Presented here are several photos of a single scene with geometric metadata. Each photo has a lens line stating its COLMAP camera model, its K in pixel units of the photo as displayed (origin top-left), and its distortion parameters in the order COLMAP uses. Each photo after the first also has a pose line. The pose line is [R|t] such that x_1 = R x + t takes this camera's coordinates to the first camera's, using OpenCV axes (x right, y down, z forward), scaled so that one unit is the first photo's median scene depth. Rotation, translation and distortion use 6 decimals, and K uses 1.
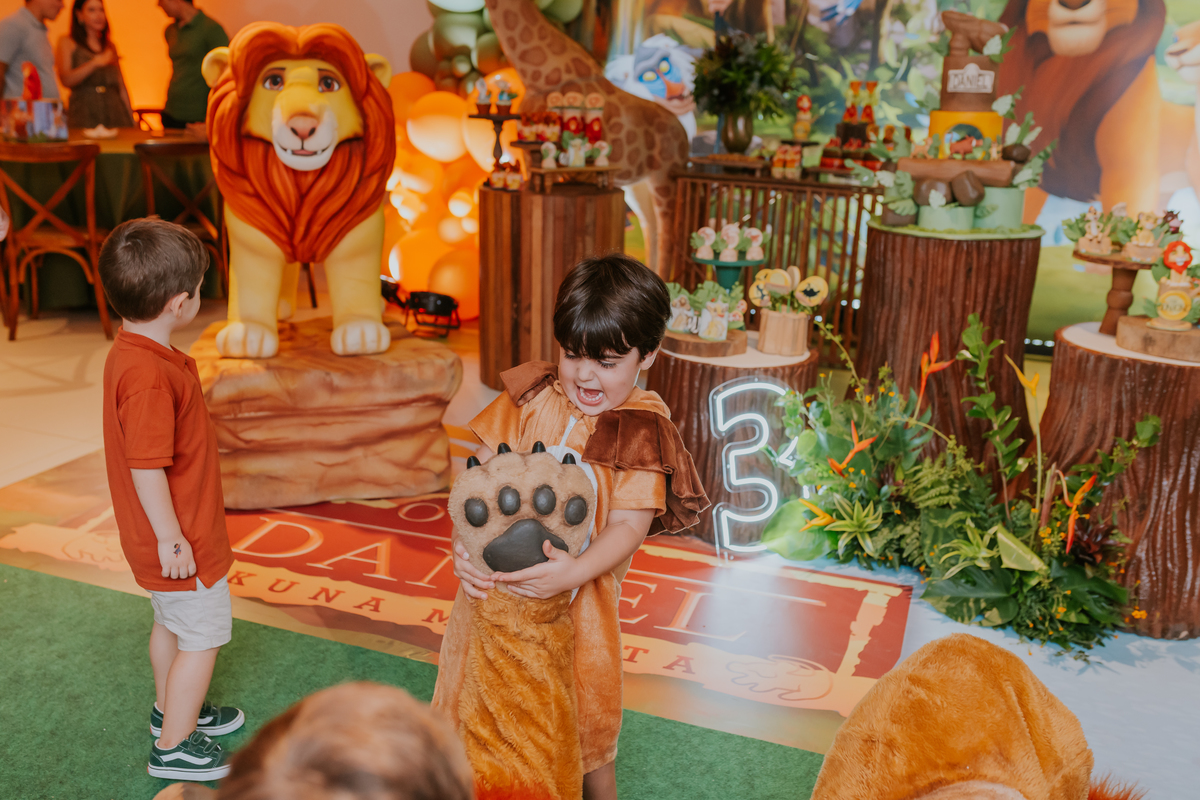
lens RADIAL K [[1153.0, 0, 586.2], [0, 1153.0, 393.0], [0, 0, 1]] dist [-0.002650, 0.009475]
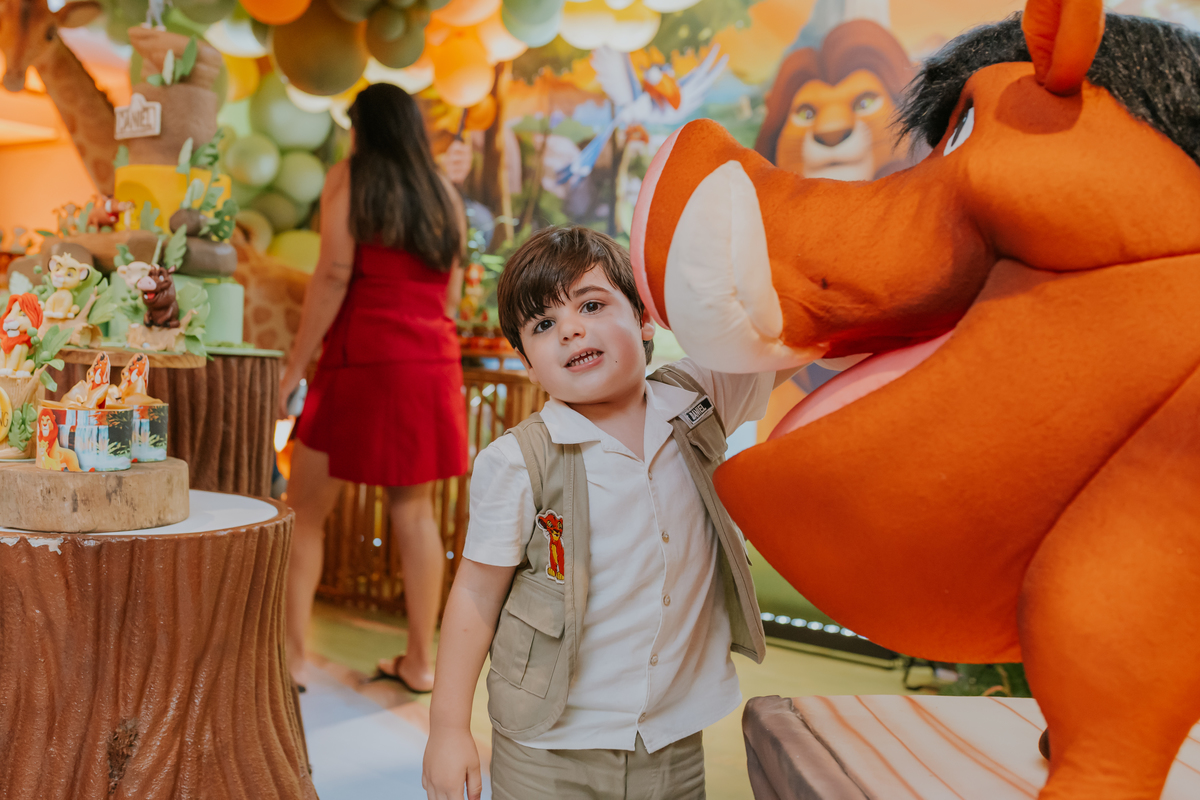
lens RADIAL K [[1216.8, 0, 602.2], [0, 1216.8, 378.6], [0, 0, 1]] dist [-0.010601, 0.000907]
pose [[0.962321, 0.016668, -0.271406, 0.571480], [-0.089686, 0.961722, -0.258934, 0.014697], [0.256701, 0.273519, 0.926980, 0.356051]]
